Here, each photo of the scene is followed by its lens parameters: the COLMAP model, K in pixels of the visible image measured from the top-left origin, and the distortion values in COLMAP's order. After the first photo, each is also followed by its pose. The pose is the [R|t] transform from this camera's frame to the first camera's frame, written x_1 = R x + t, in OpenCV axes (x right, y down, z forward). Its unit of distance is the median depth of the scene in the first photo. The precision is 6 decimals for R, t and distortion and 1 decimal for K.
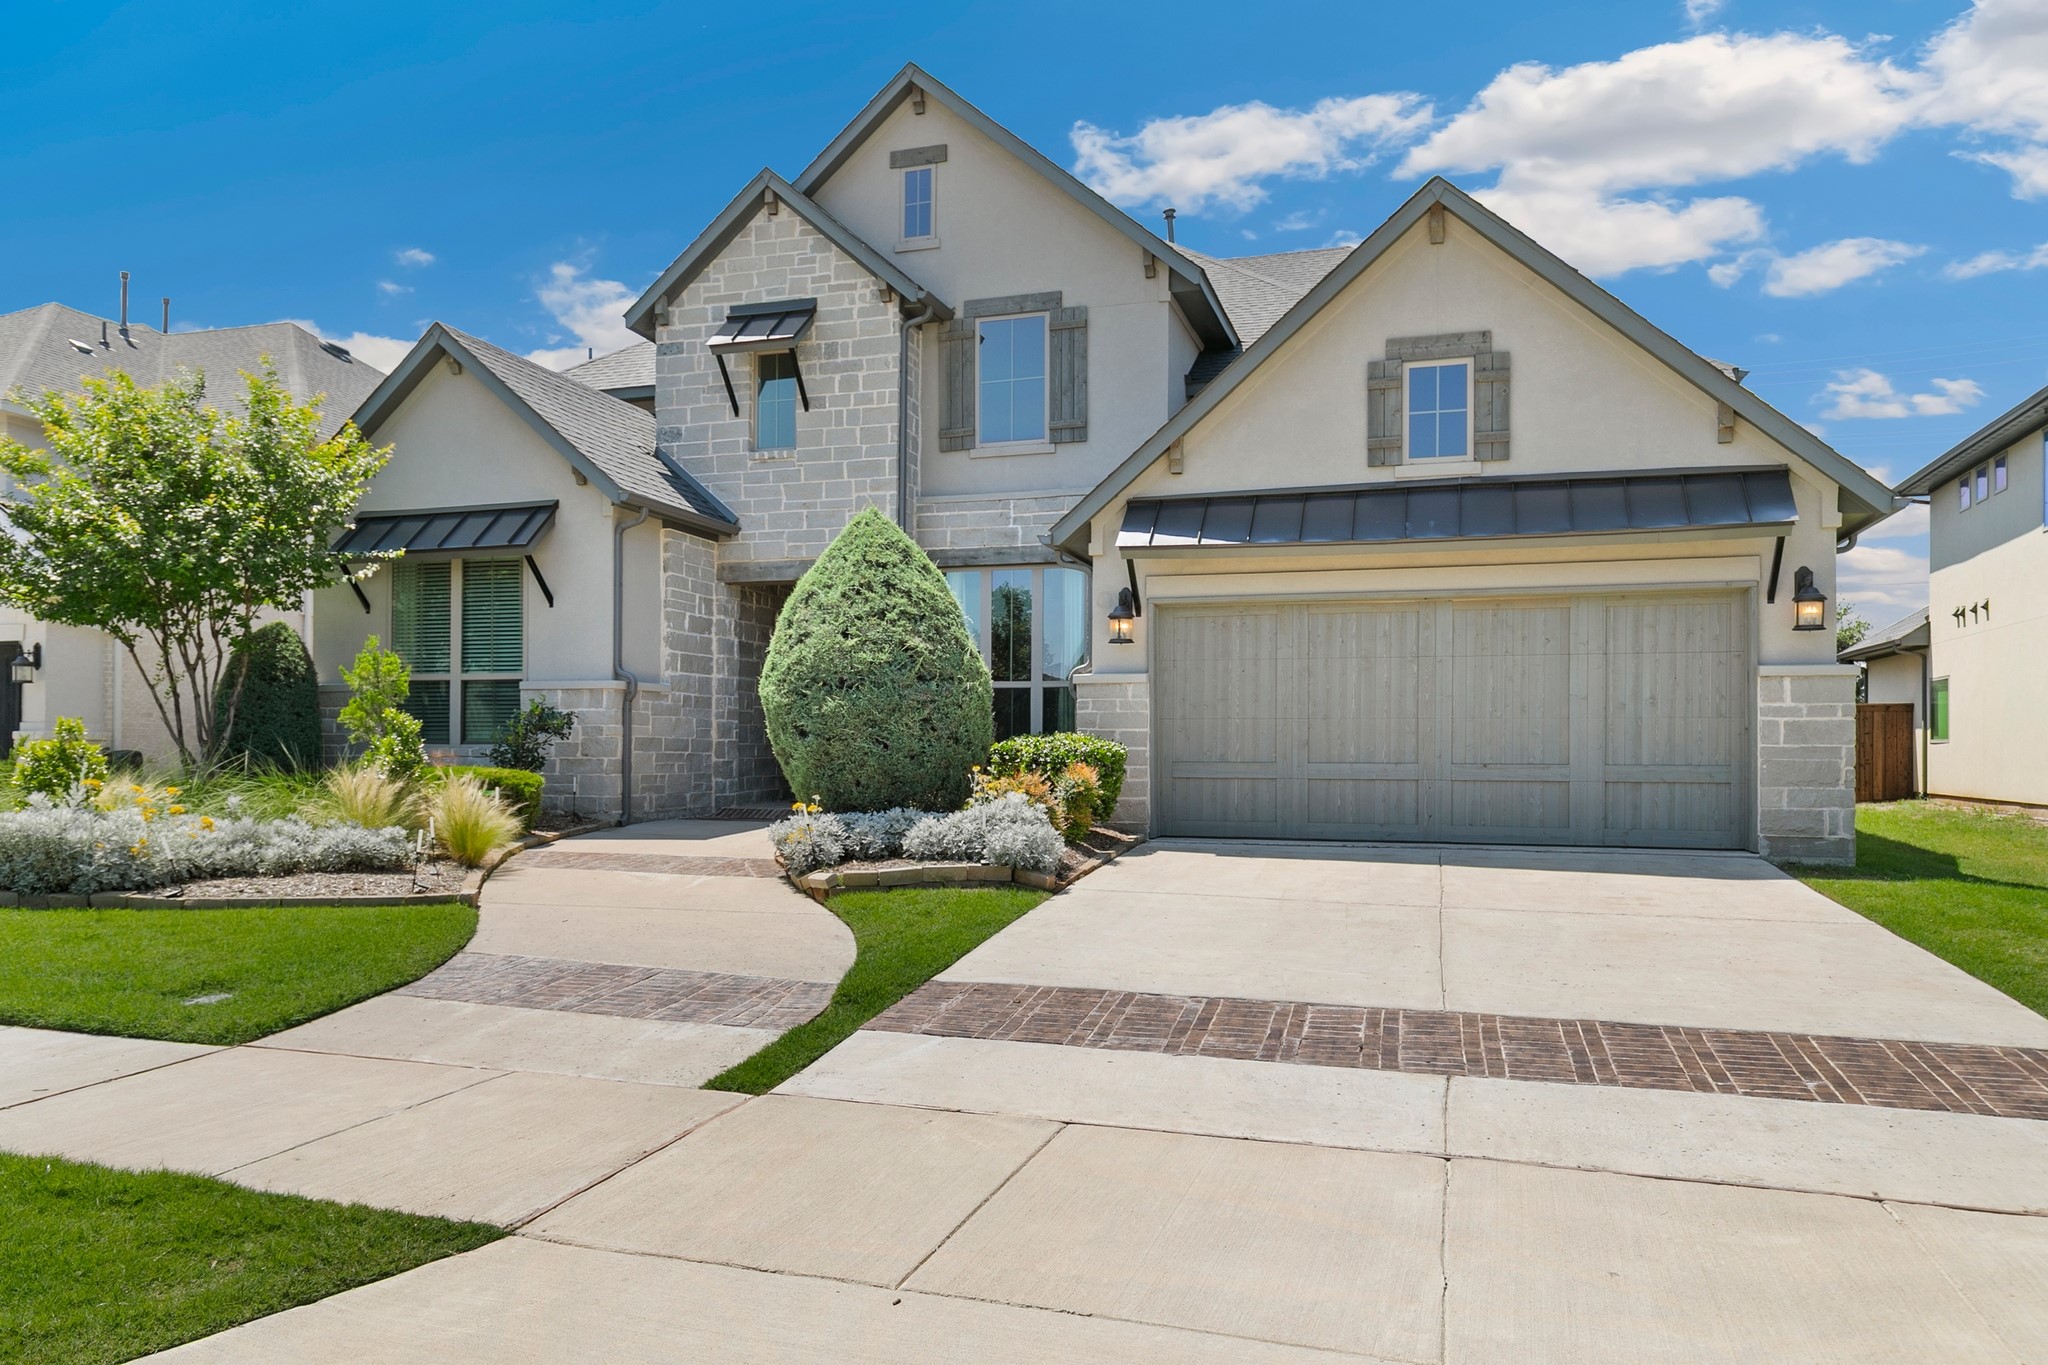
lens RADIAL K [[1395.4, 0, 1024.0], [0, 1395.4, 682.5], [0, 0, 1]] dist [0.003447, 0.000990]
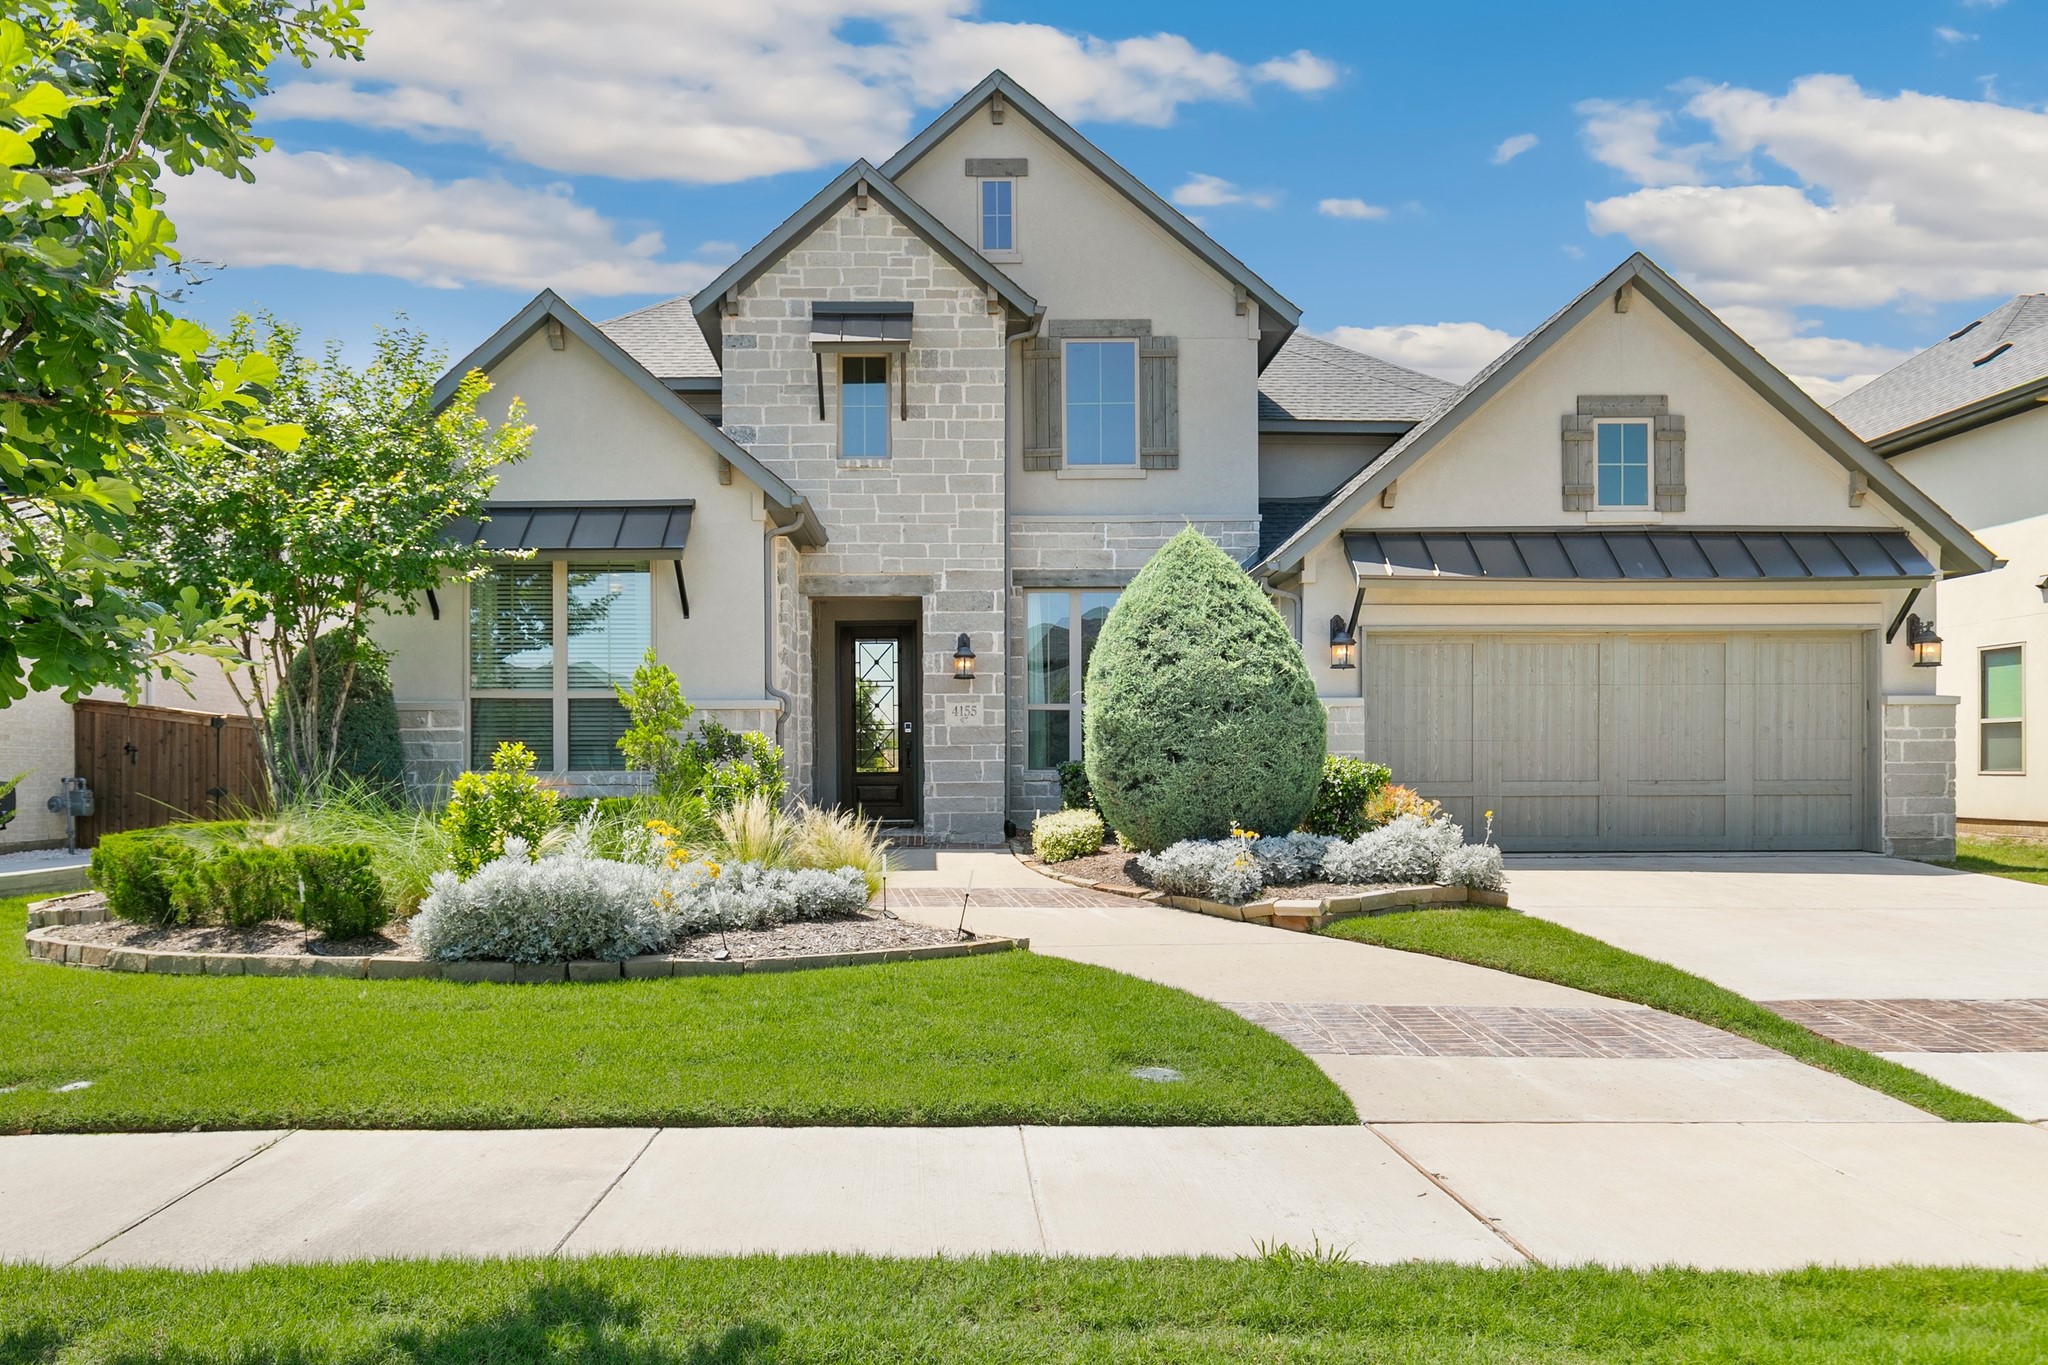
lens RADIAL K [[1342.2, 0, 1023.9], [0, 1342.2, 721.4], [0, 0, 1]] dist [-0.001635, -0.000301]
pose [[0.950190, 0.002265, 0.311663, -0.466884], [-0.006554, 0.999898, 0.012714, 0.000094], [-0.311603, -0.014123, 0.950108, 0.124645]]
